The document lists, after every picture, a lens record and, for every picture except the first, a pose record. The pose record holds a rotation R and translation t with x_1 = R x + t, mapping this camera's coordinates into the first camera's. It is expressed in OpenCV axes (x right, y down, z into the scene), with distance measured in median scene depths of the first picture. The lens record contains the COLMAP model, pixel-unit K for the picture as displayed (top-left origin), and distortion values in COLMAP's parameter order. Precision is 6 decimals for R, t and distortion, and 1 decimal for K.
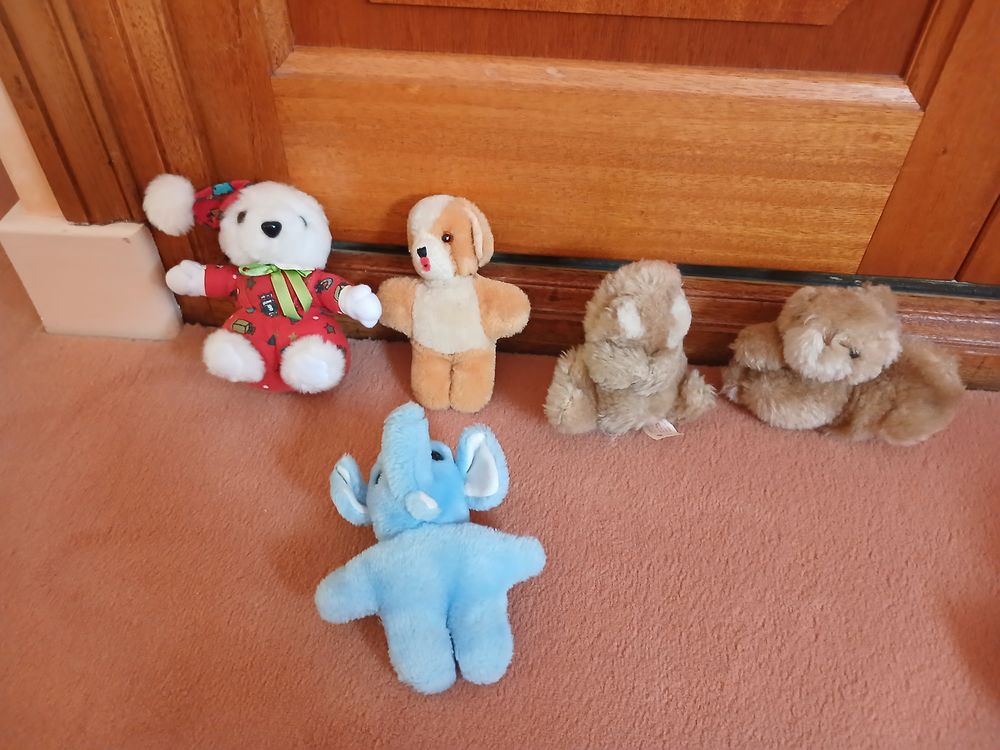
lens RADIAL K [[787.1, 0, 500.2], [0, 787.1, 383.1], [0, 0, 1]] dist [-0.021422, 0.009082]
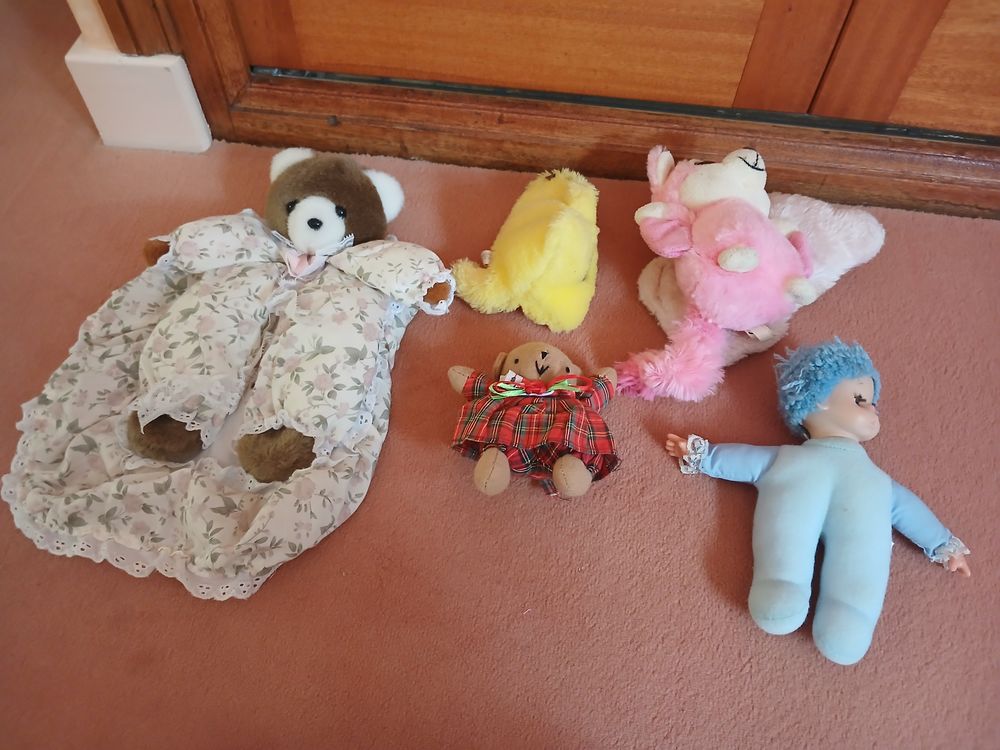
lens RADIAL K [[787.1, 0, 502.8], [0, 787.1, 375.5], [0, 0, 1]] dist [-0.021422, 0.009082]
pose [[0.999785, 0.020648, -0.001705, 0.092441], [-0.020032, 0.984384, 0.174890, 0.082302], [0.005290, -0.174819, 0.984586, -0.373966]]
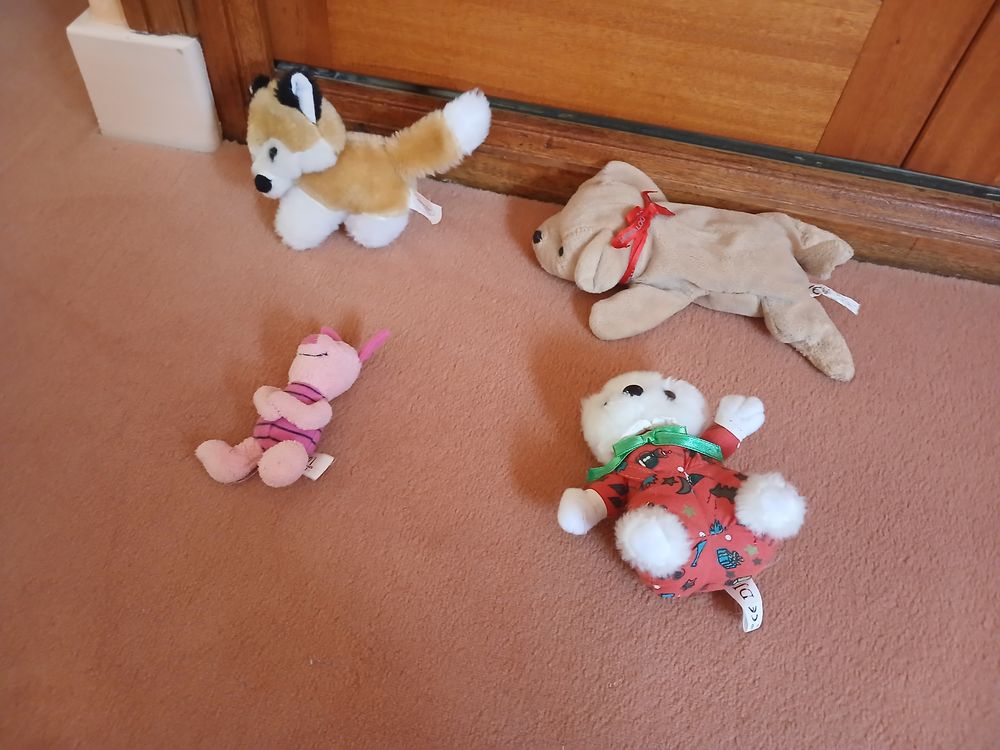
lens RADIAL K [[787.1, 0, 502.7], [0, 787.1, 381.1], [0, 0, 1]] dist [-0.021422, 0.009082]
pose [[0.993496, 0.113295, -0.011399, 0.059725], [-0.111726, 0.989239, 0.094464, 0.138609], [0.021978, -0.092576, 0.995463, -0.176567]]
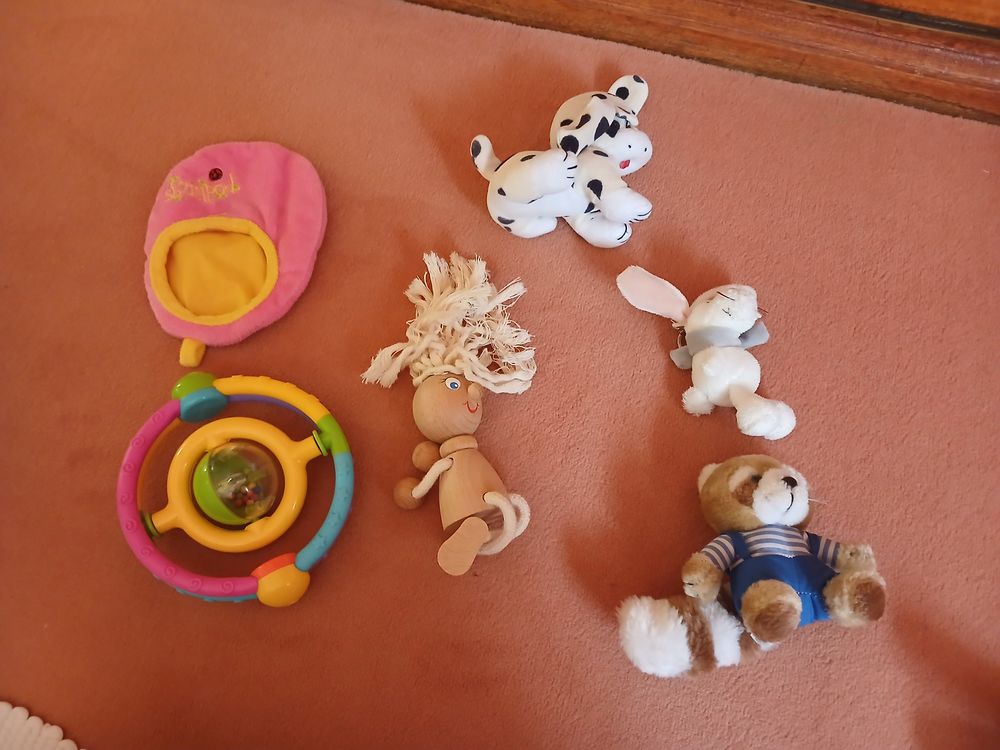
lens RADIAL K [[787.1, 0, 505.5], [0, 787.1, 383.1], [0, 0, 1]] dist [-0.021422, 0.009082]
pose [[0.990704, 0.131175, -0.036049, 0.272081], [-0.108559, 0.922017, 0.371617, 0.039839], [0.081985, -0.364249, 0.927686, -0.415294]]
